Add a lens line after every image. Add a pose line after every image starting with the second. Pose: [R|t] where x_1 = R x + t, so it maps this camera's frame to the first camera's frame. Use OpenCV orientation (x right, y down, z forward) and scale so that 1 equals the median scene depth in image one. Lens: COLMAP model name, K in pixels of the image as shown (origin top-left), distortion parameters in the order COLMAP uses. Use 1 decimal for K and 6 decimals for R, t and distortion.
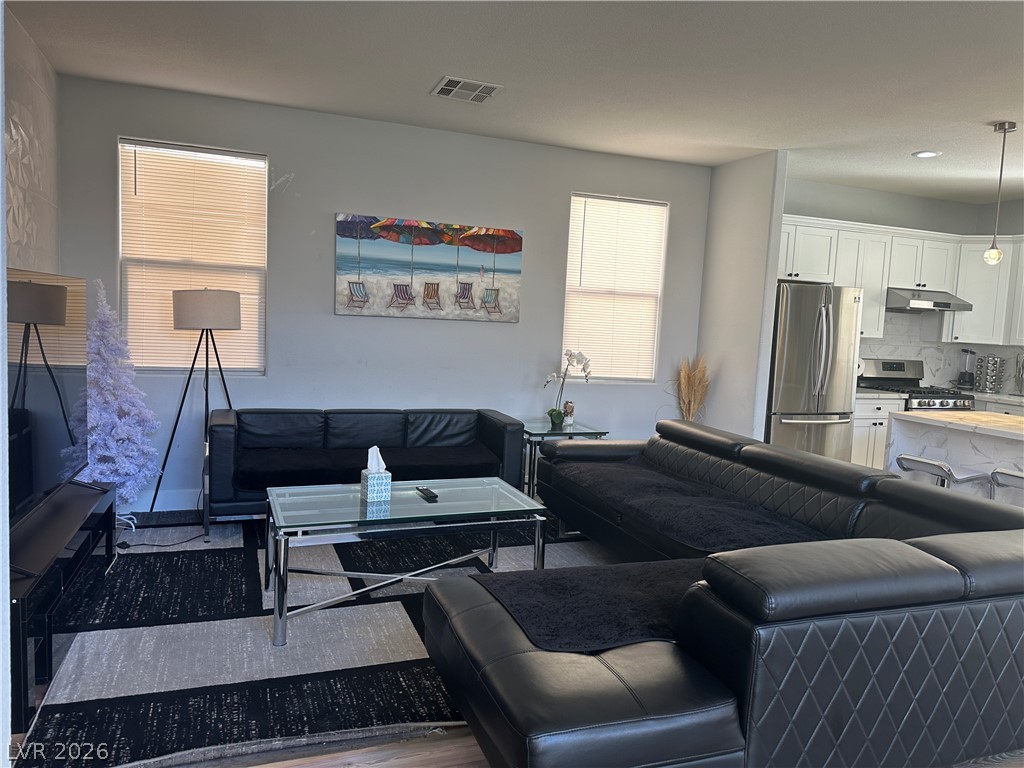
lens RADIAL K [[712.3, 0, 510.2], [0, 712.3, 385.7], [0, 0, 1]] dist [0.113681, -0.170868]
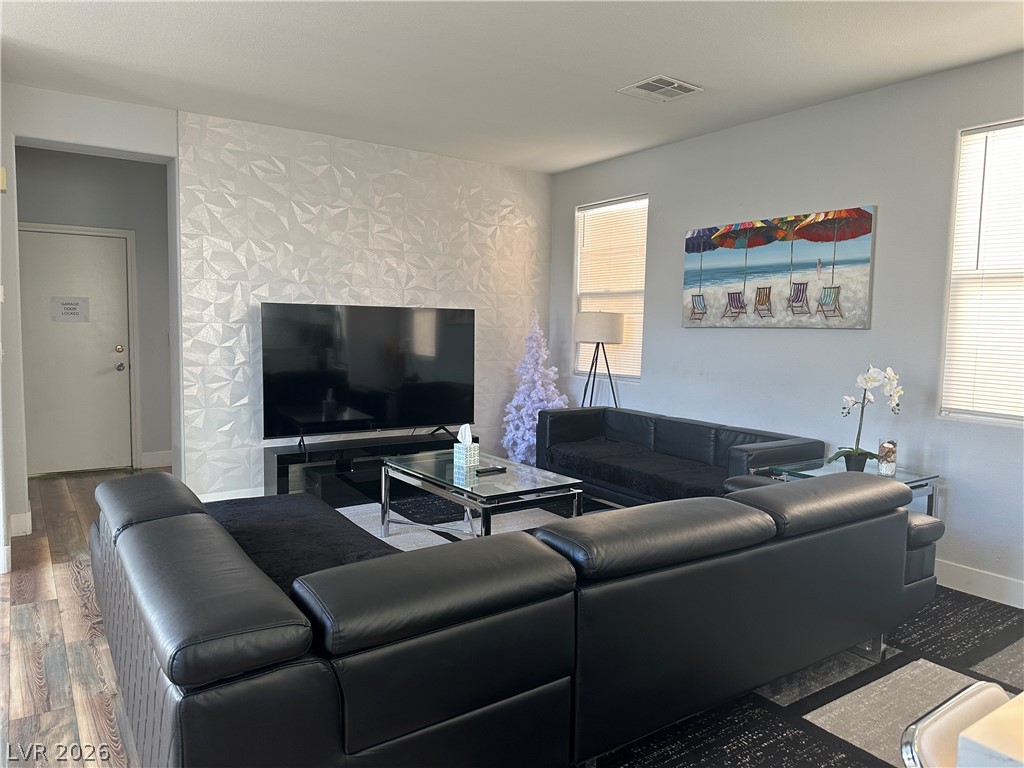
lens RADIAL K [[712.3, 0, 510.2], [0, 712.3, 385.7], [0, 0, 1]] dist [0.113681, -0.170868]
pose [[0.238934, 0.039382, -0.970237, 0.671671], [-0.095559, 0.995281, 0.016866, -0.007363], [0.966322, 0.088685, 0.241570, 0.479233]]
